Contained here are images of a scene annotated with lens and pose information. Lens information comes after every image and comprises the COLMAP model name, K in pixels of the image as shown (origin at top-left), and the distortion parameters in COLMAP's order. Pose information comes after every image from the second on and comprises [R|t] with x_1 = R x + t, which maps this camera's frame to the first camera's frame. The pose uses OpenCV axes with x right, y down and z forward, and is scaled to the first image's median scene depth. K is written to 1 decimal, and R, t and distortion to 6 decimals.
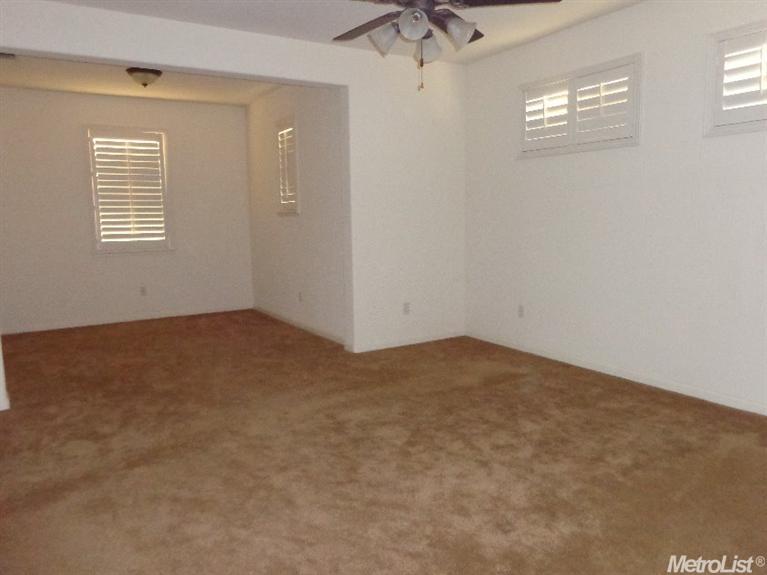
lens RADIAL K [[577.5, 0, 385.7], [0, 577.5, 290.3], [0, 0, 1]] dist [-0.009423, 0.009286]
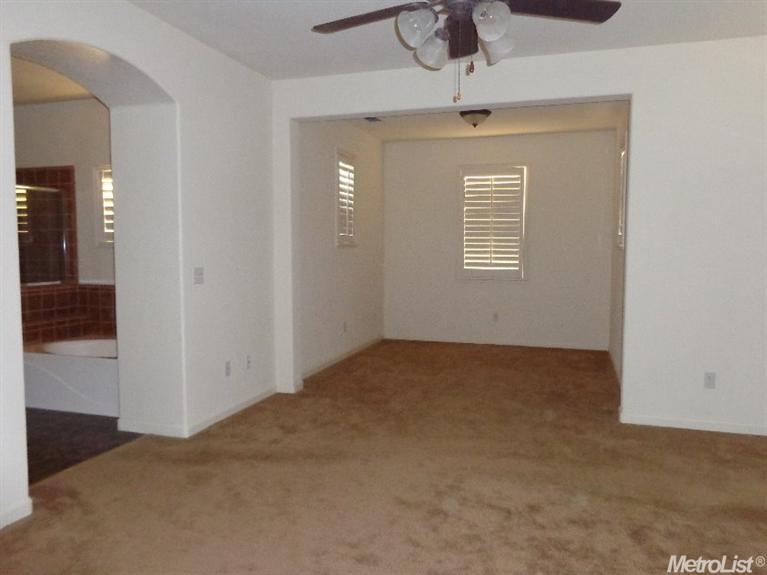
lens RADIAL K [[577.5, 0, 387.7], [0, 577.5, 284.6], [0, 0, 1]] dist [-0.009423, 0.009286]
pose [[0.649379, 0.070731, -0.757169, 0.281625], [-0.115442, 0.993295, -0.006219, -0.033270], [0.751652, 0.091447, 0.653190, 0.186334]]
